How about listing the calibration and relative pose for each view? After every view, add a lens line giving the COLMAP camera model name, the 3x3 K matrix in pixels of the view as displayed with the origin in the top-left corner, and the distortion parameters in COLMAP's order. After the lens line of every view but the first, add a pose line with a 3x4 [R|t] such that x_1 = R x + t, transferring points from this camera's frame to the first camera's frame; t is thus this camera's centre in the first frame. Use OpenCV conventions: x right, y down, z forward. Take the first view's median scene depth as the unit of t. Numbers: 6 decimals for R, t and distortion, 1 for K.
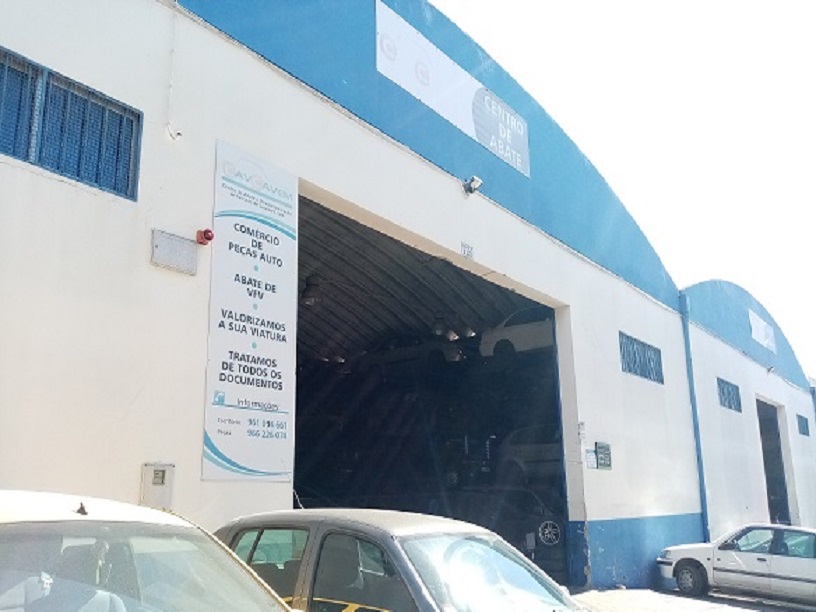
lens RADIAL K [[763.6, 0, 408.0], [0, 763.6, 306.0], [0, 0, 1]] dist [-0.003333, -0.002596]
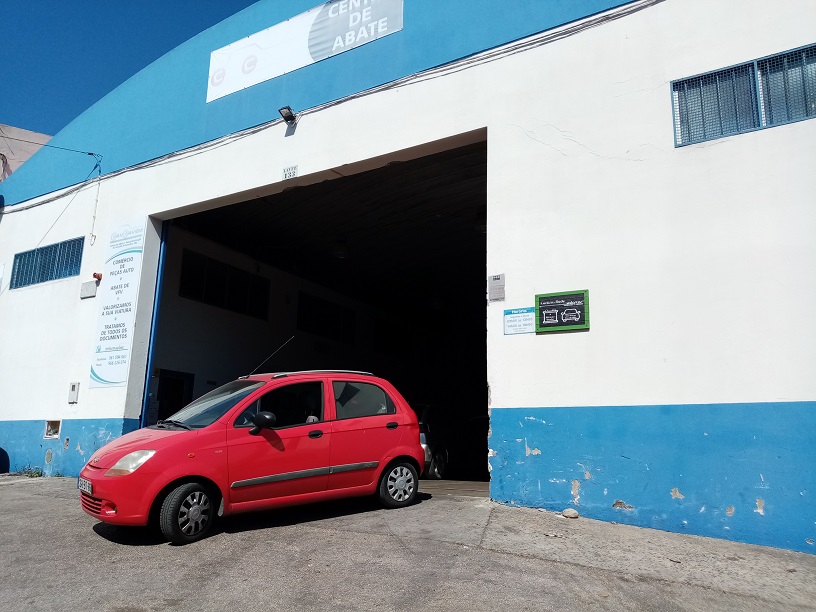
lens RADIAL K [[626.9, 0, 408.3], [0, 626.9, 324.1], [0, 0, 1]] dist [-0.007131, -0.006140]
pose [[0.094379, -0.200513, -0.975134, 1.397004], [0.220844, 0.959318, -0.175887, 0.502114], [0.970732, -0.198753, 0.134822, 1.490445]]
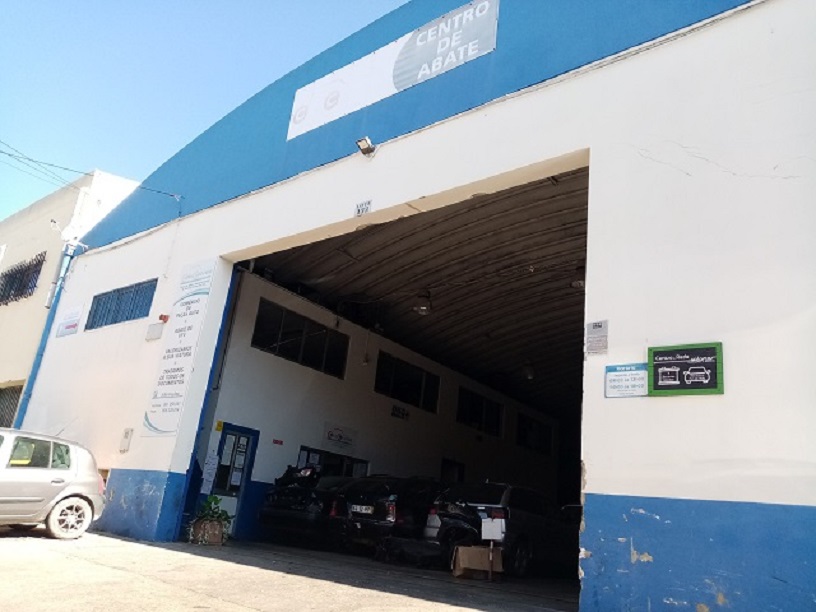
lens RADIAL K [[626.9, 0, 408.3], [0, 626.9, 324.1], [0, 0, 1]] dist [-0.007131, -0.006140]
pose [[-0.039409, -0.312440, -0.949120, 1.202292], [0.134721, 0.939523, -0.314875, 0.502040], [0.990100, -0.140276, 0.005067, 1.539156]]
